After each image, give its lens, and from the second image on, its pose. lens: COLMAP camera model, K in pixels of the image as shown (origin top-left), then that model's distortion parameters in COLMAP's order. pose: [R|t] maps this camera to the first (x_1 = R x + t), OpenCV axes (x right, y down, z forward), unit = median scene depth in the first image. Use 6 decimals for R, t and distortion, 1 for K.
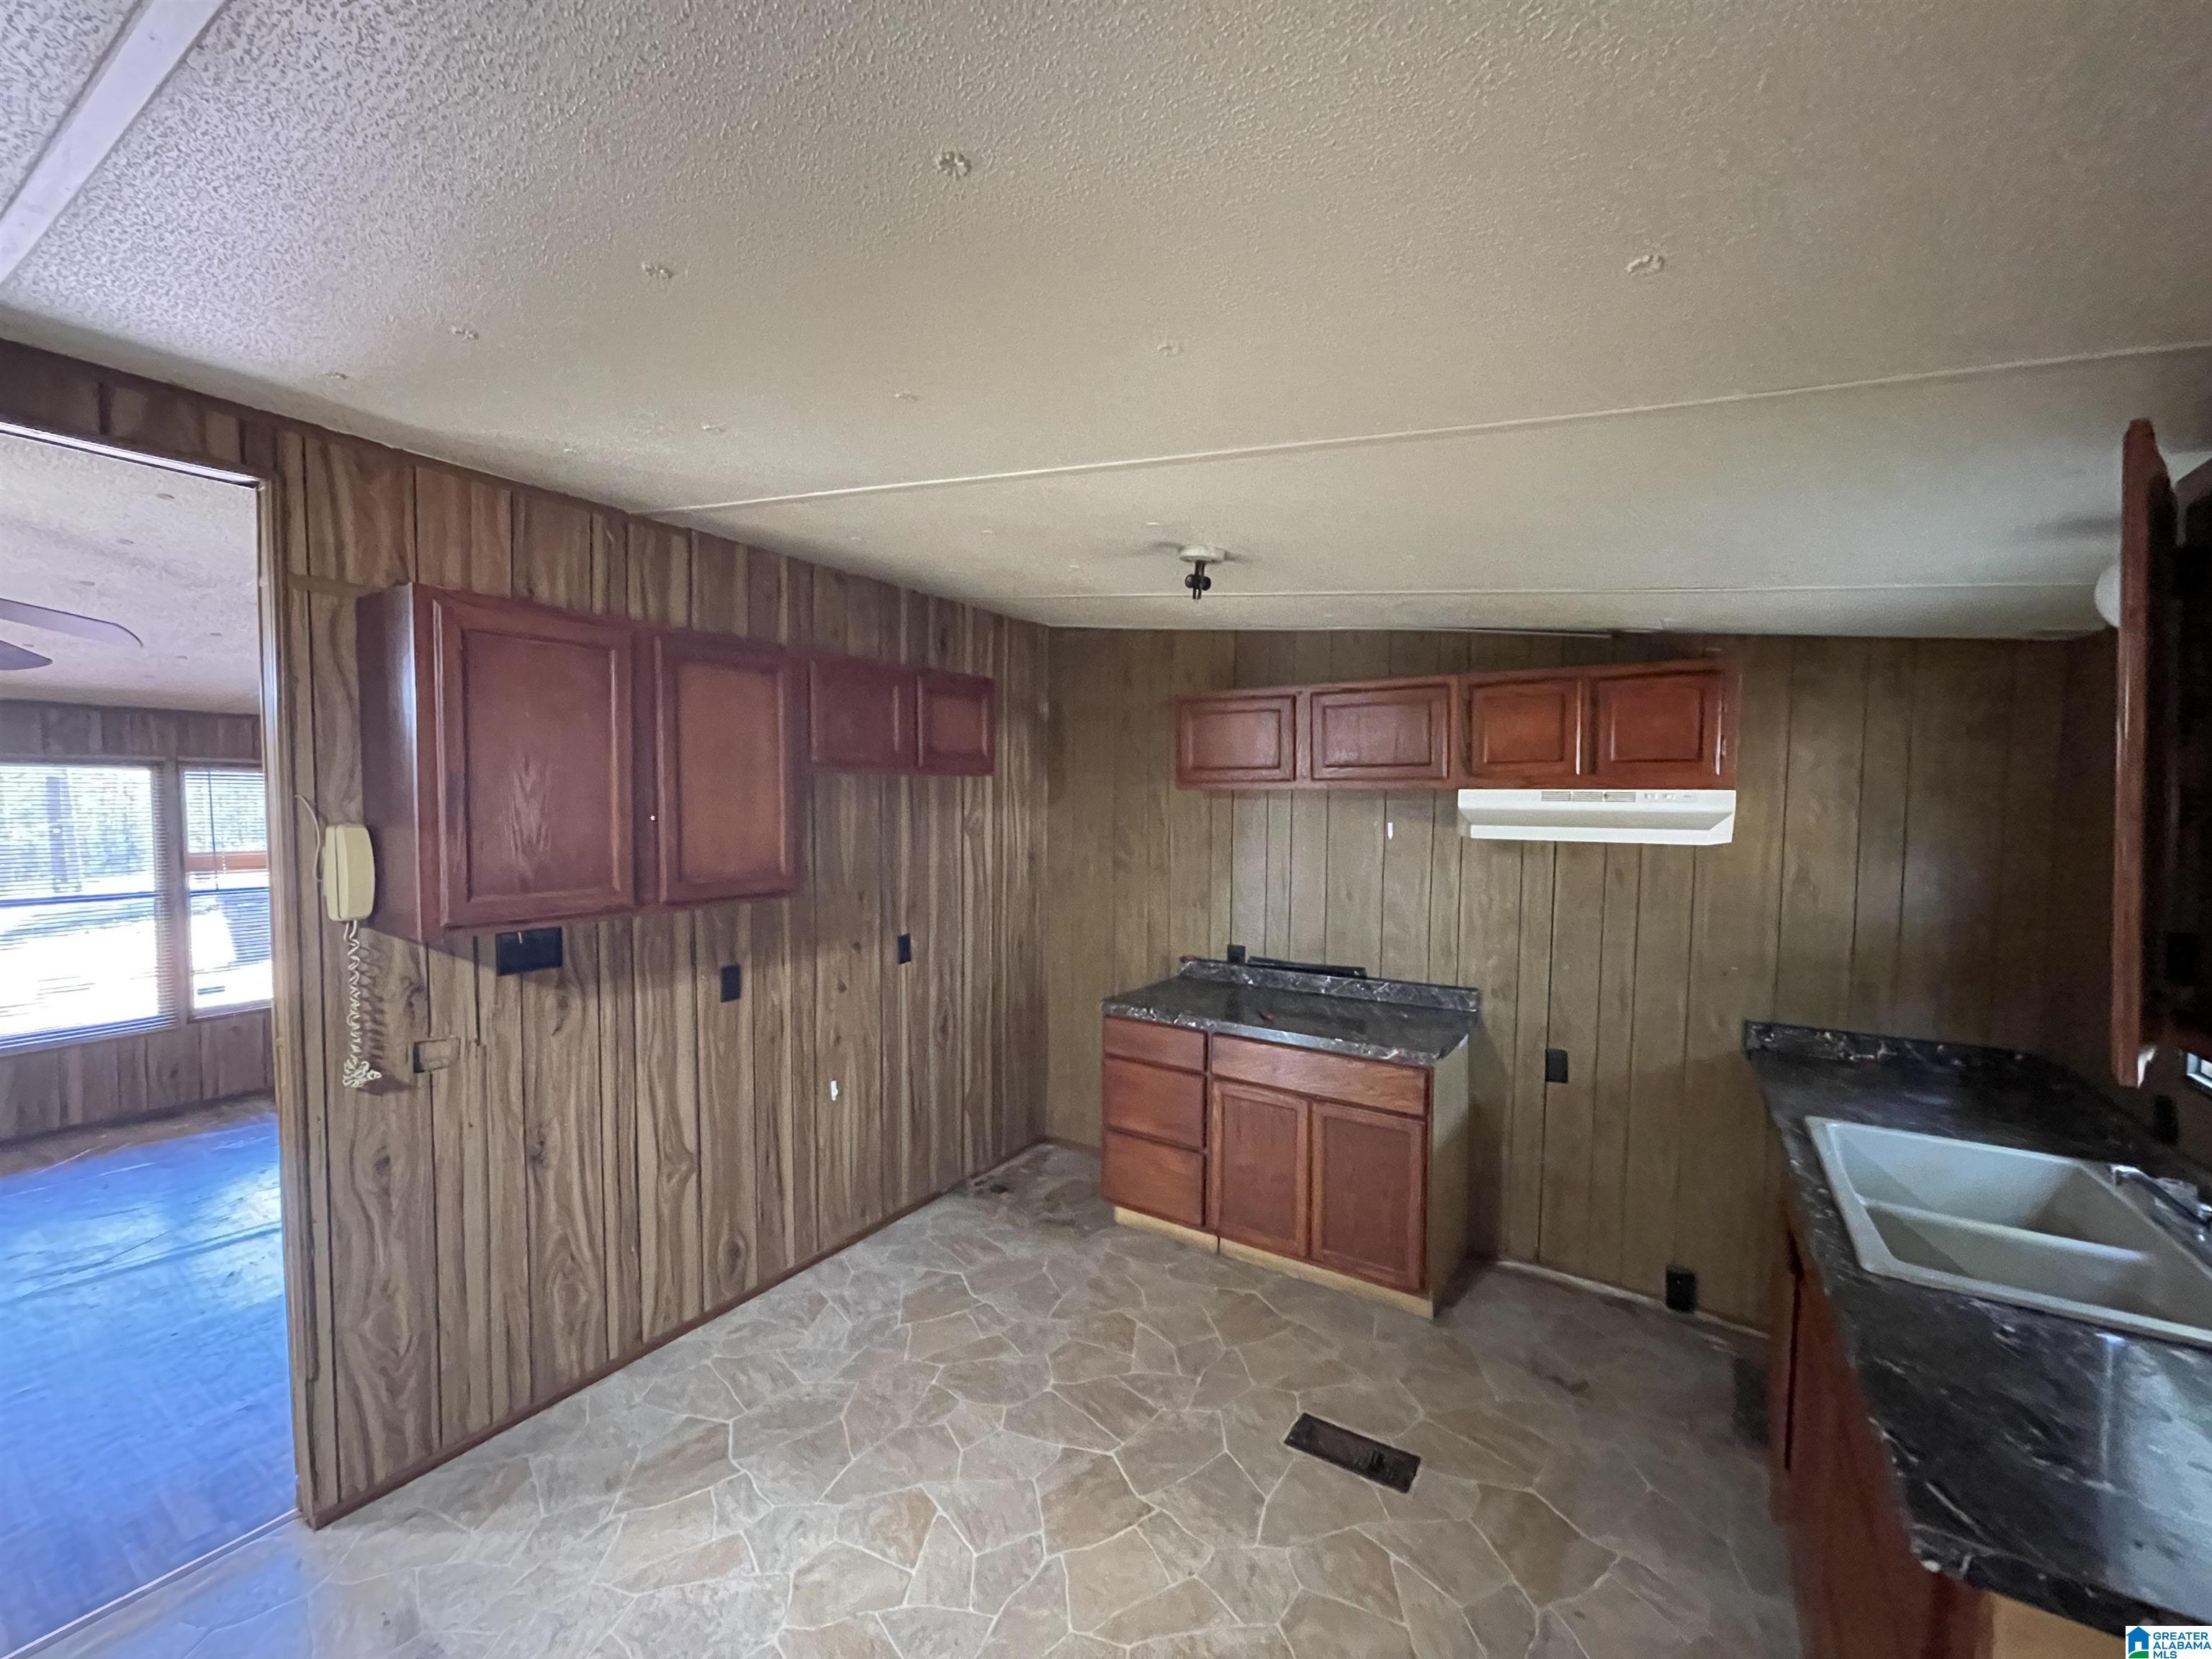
lens RADIAL K [[893.6, 0, 1106.0], [0, 893.6, 829.5], [0, 0, 1]] dist [-0.000092, 0.000068]
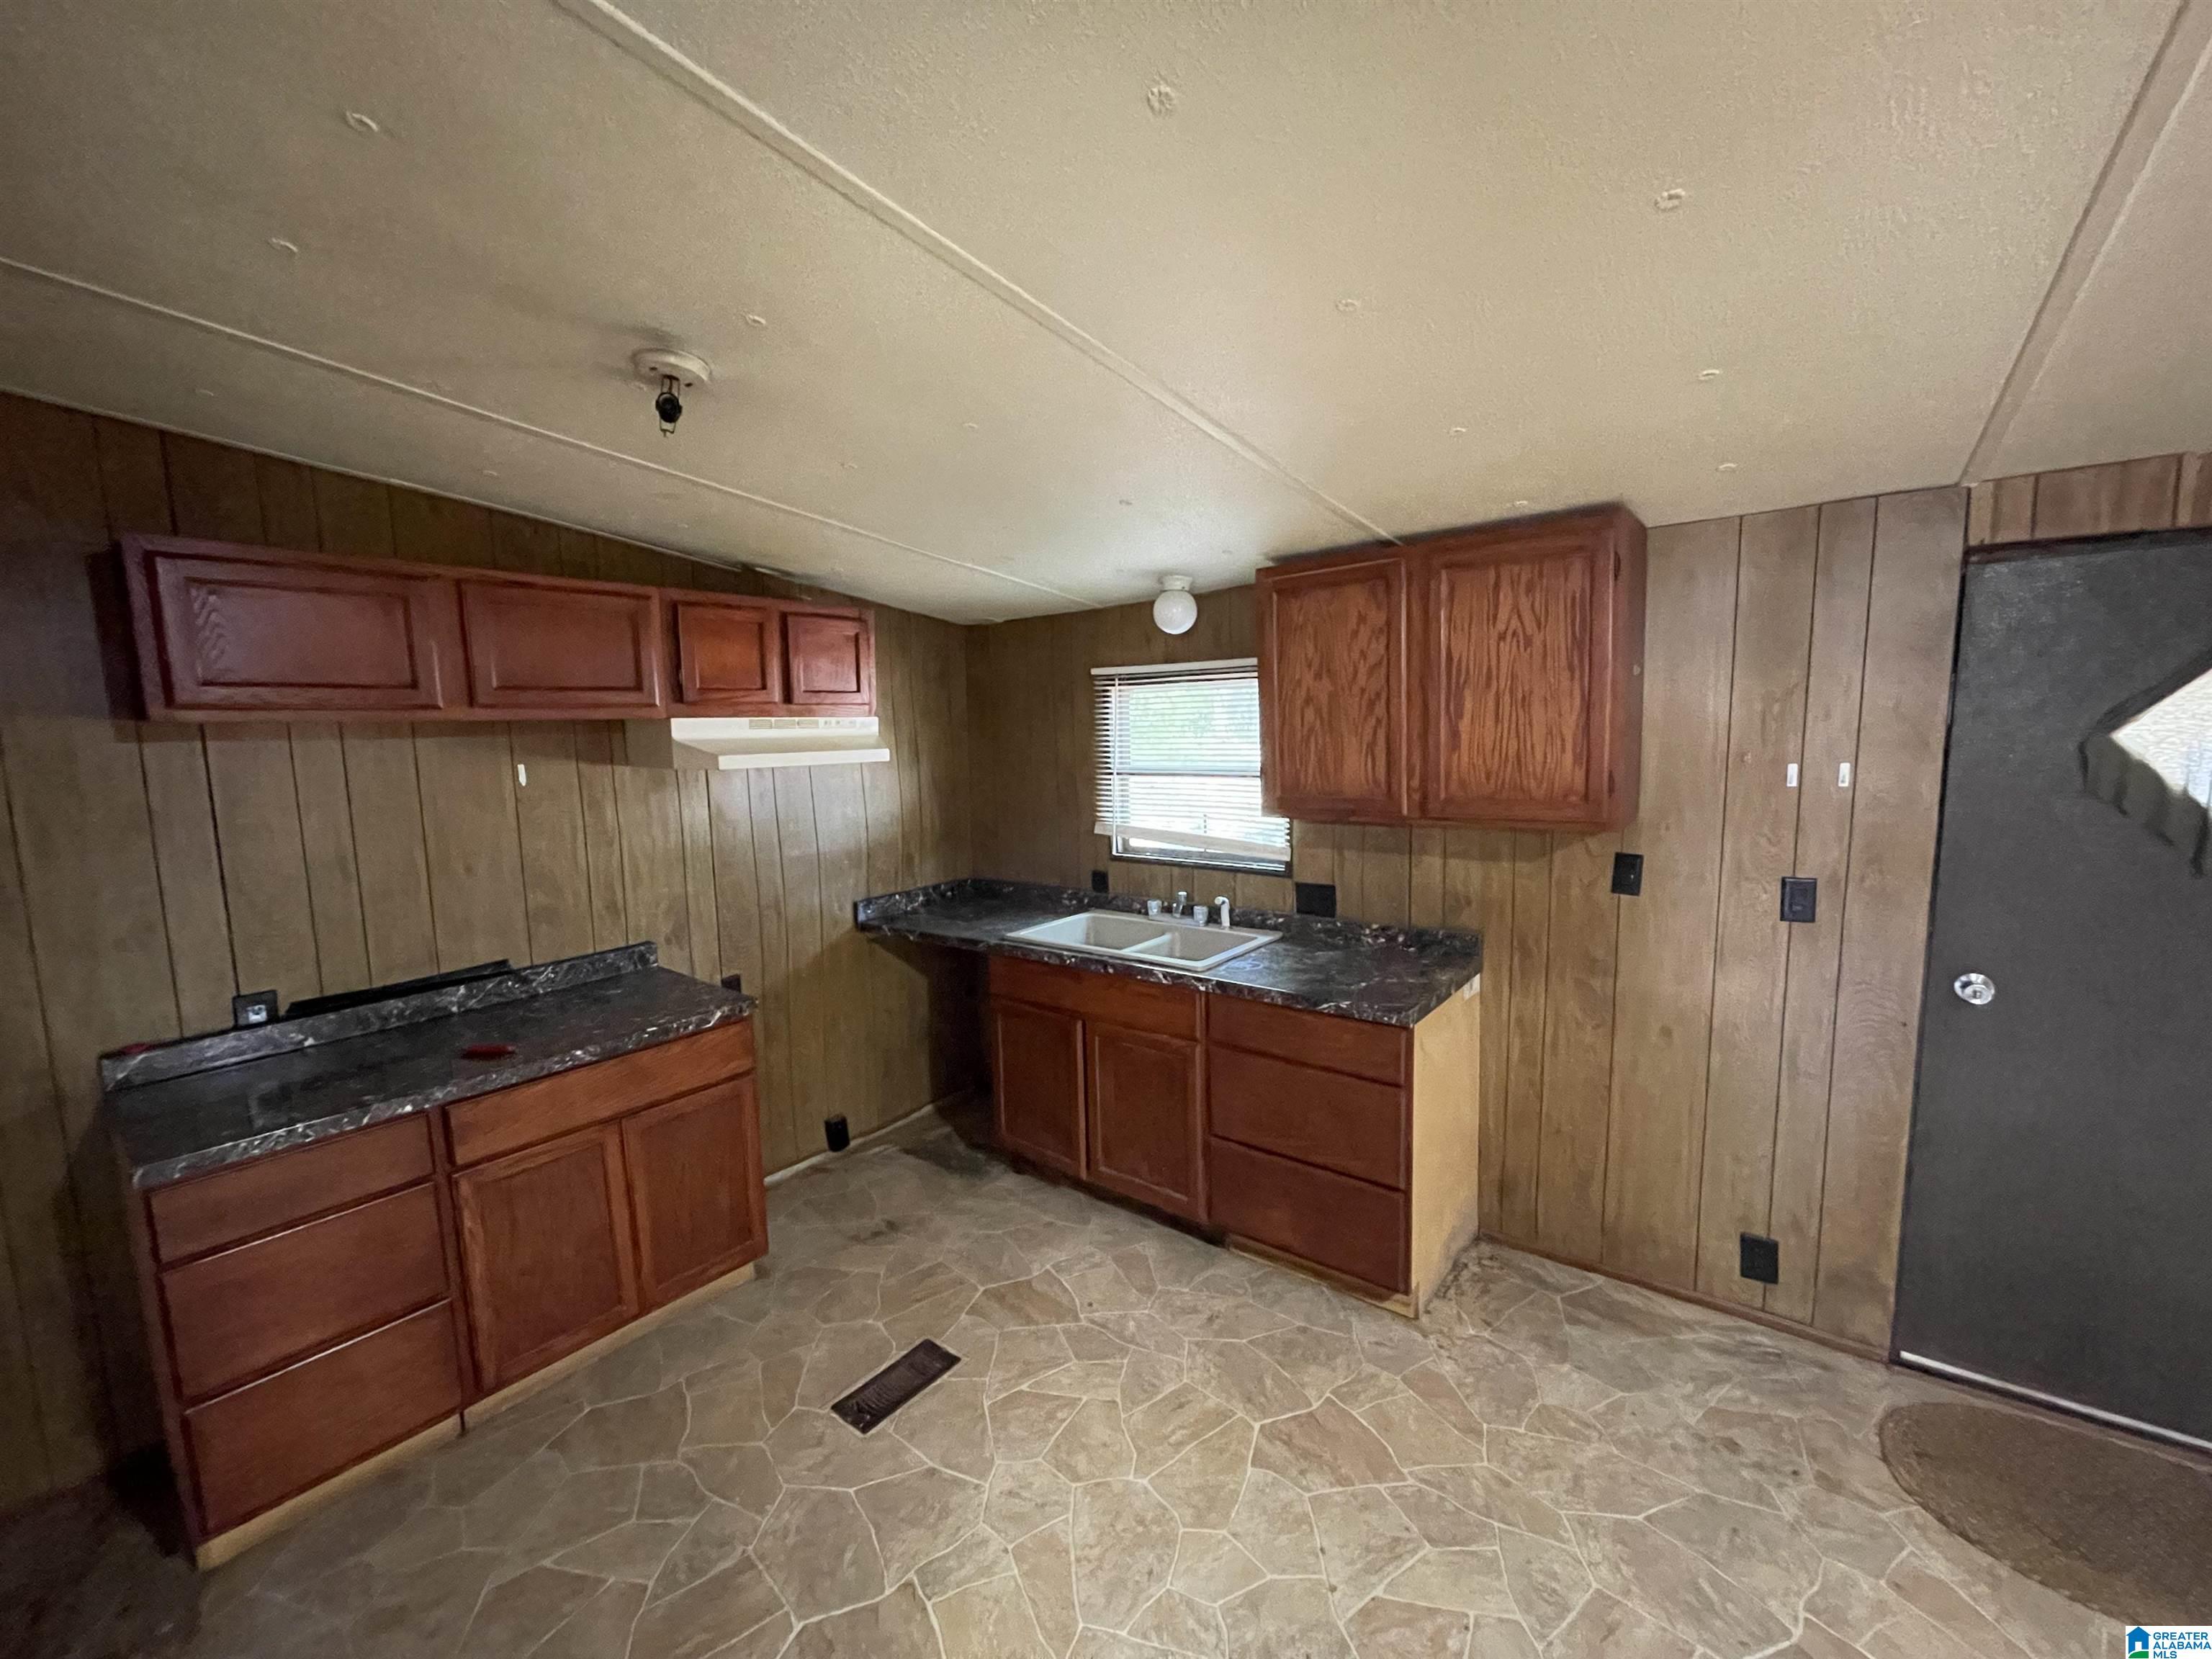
lens RADIAL K [[890.9, 0, 1109.3], [0, 890.9, 831.0], [0, 0, 1]] dist [-0.000862, 0.000120]
pose [[0.095785, -0.124006, 0.987648, -0.494327], [0.064841, 0.990880, 0.118123, -0.010603], [-0.993288, 0.052725, 0.102953, 0.520330]]
